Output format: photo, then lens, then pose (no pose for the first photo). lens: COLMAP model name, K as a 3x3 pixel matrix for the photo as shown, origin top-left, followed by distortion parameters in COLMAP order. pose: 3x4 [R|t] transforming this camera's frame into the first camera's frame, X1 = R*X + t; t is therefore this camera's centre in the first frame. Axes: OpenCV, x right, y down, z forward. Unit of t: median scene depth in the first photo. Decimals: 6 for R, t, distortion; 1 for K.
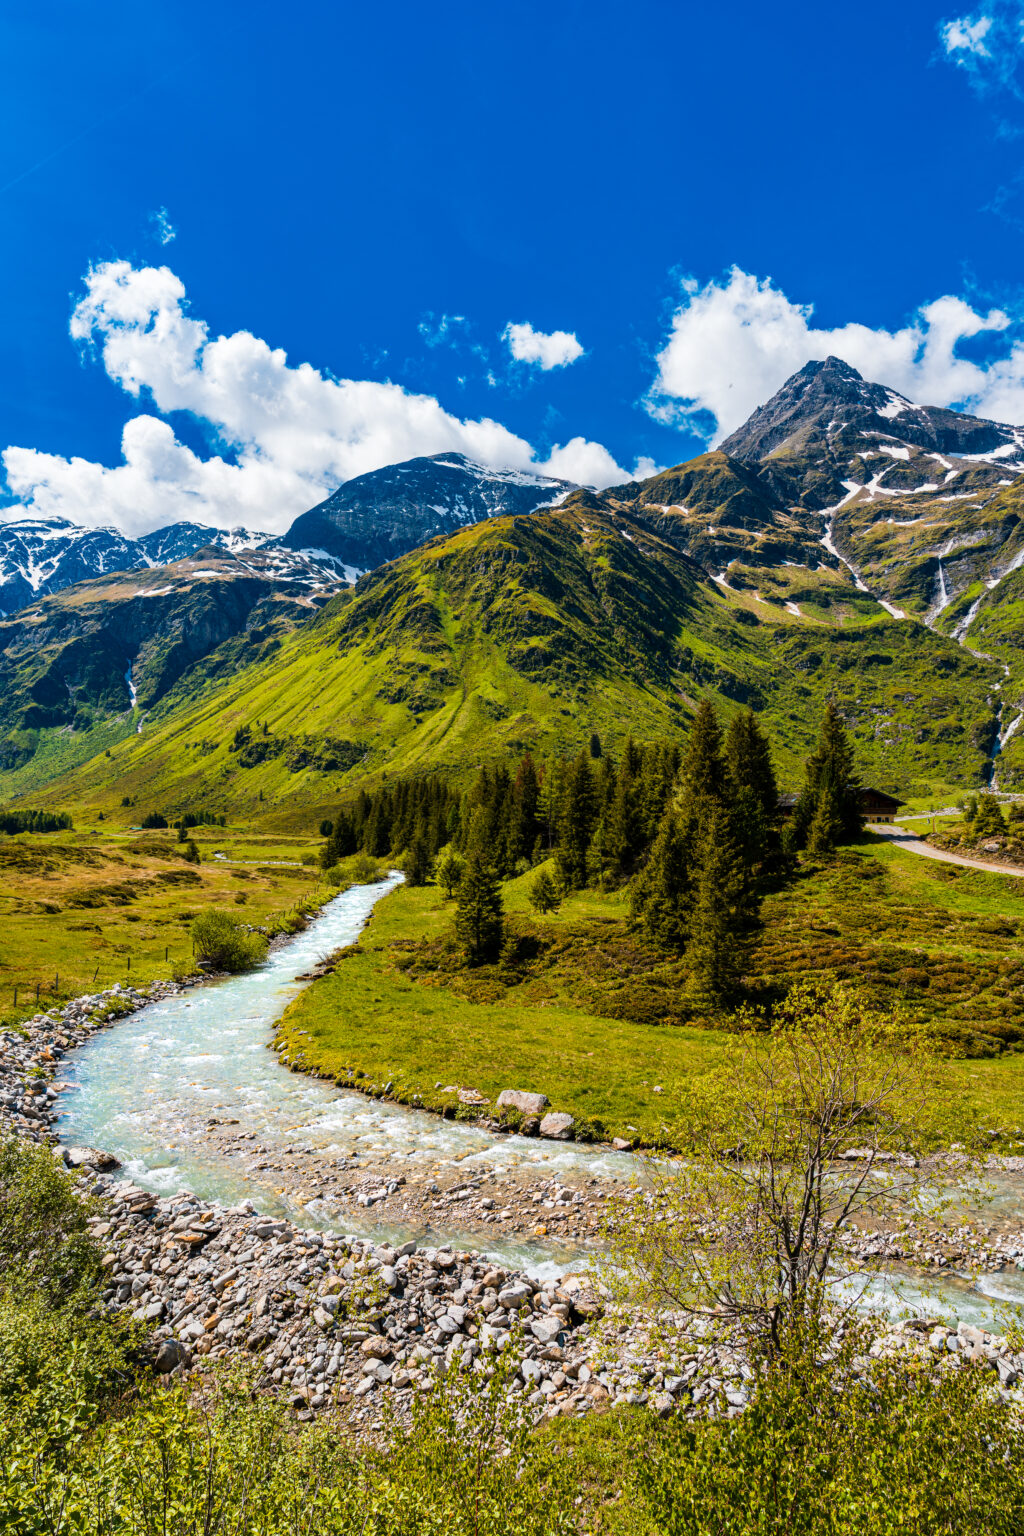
lens RADIAL K [[1028.1, 0, 512.0], [0, 1028.1, 768.0], [0, 0, 1]] dist [-0.007620, 0.000992]
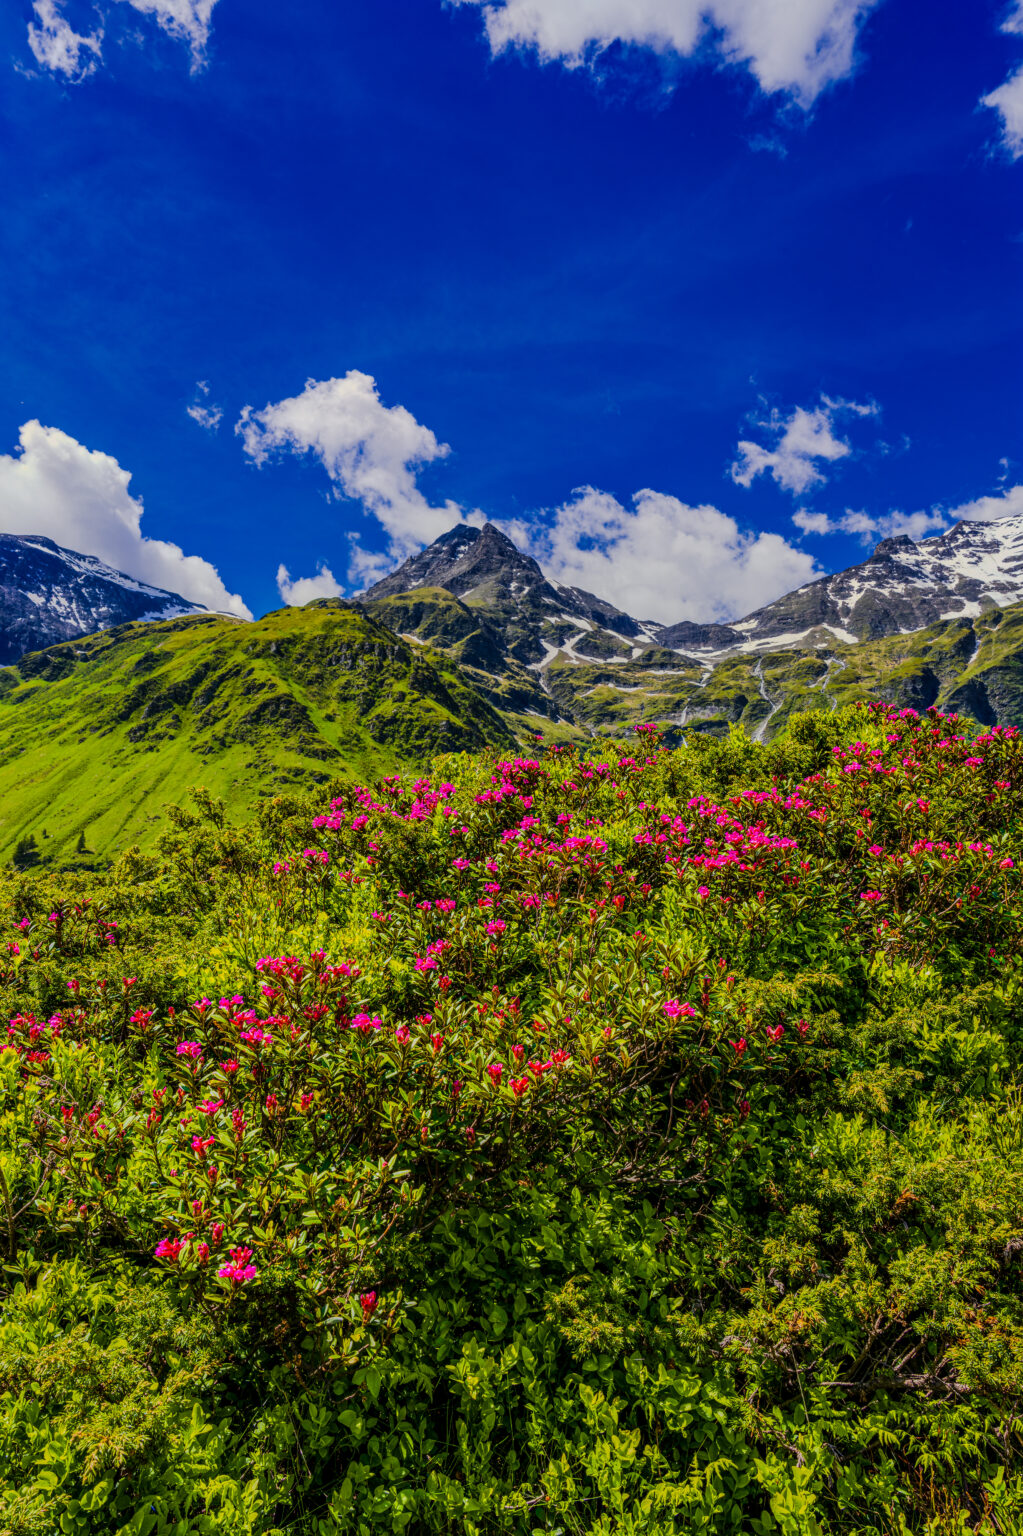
lens RADIAL K [[1038.9, 0, 511.5], [0, 1038.9, 768.0], [0, 0, 1]] dist [-0.018463, -0.000823]
pose [[0.876673, 0.110487, 0.468227, -0.192911], [-0.040044, 0.986652, -0.157843, 0.004606], [-0.479416, 0.119627, 0.869396, 0.176057]]
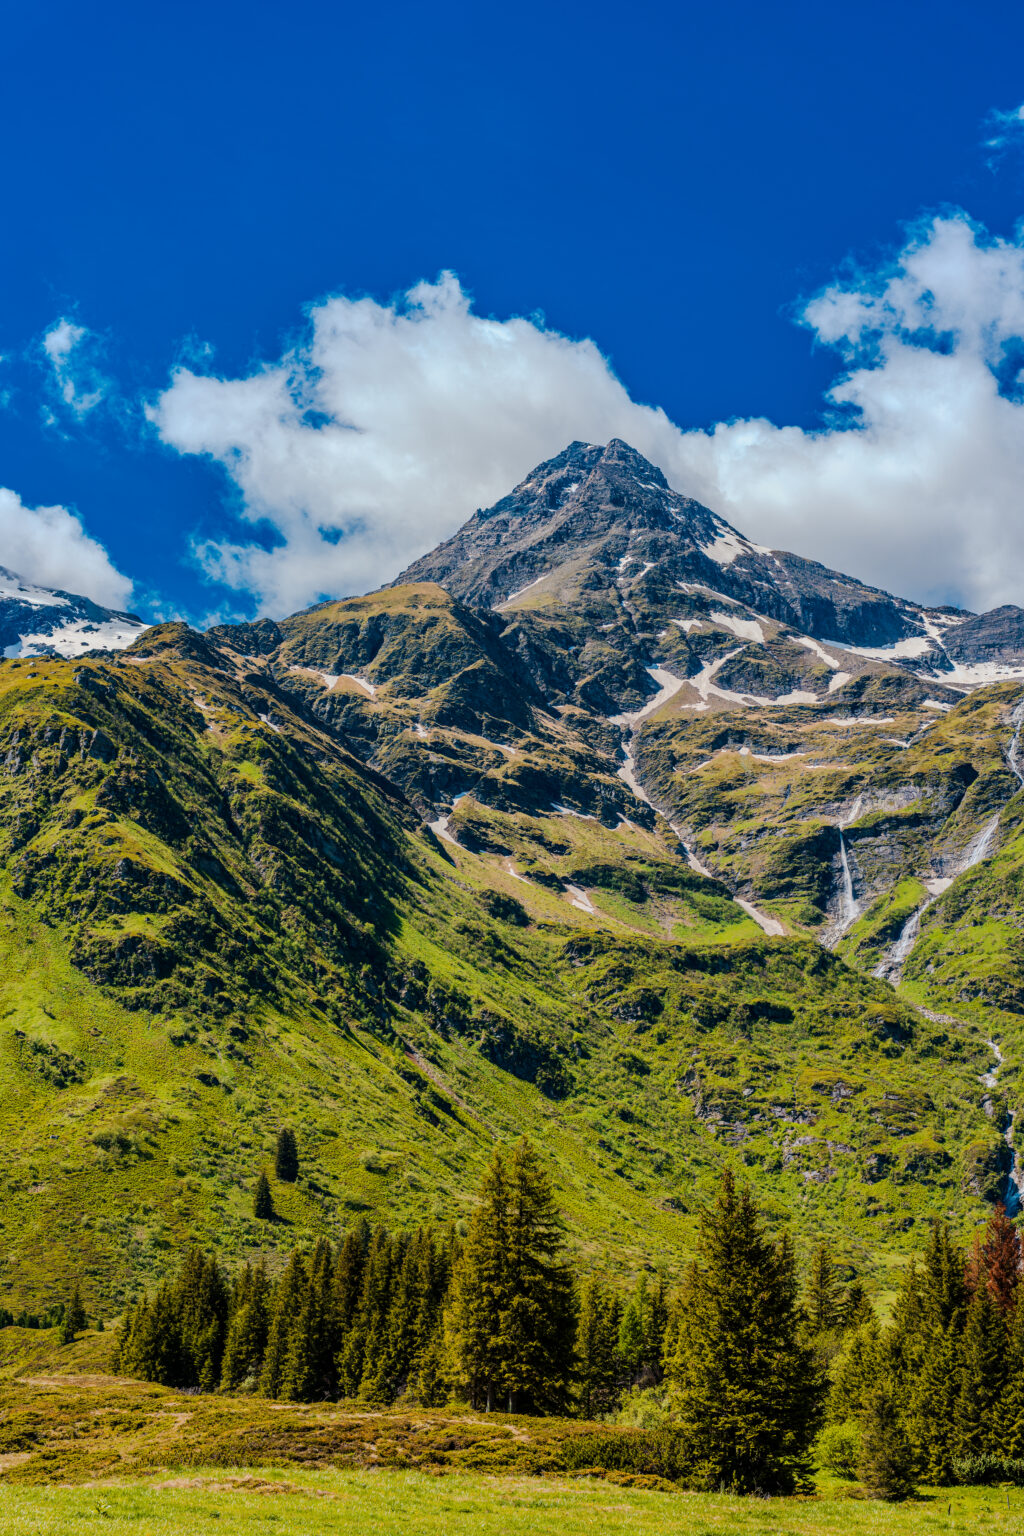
lens RADIAL K [[2107.9, 0, 512.0], [0, 2107.9, 768.0], [0, 0, 1]] dist [0.006865, 0.026118]
pose [[0.953235, 0.104401, 0.283624, -0.058449], [-0.045477, 0.977305, -0.206900, 0.000143], [-0.298788, 0.184326, 0.936349, 0.012782]]
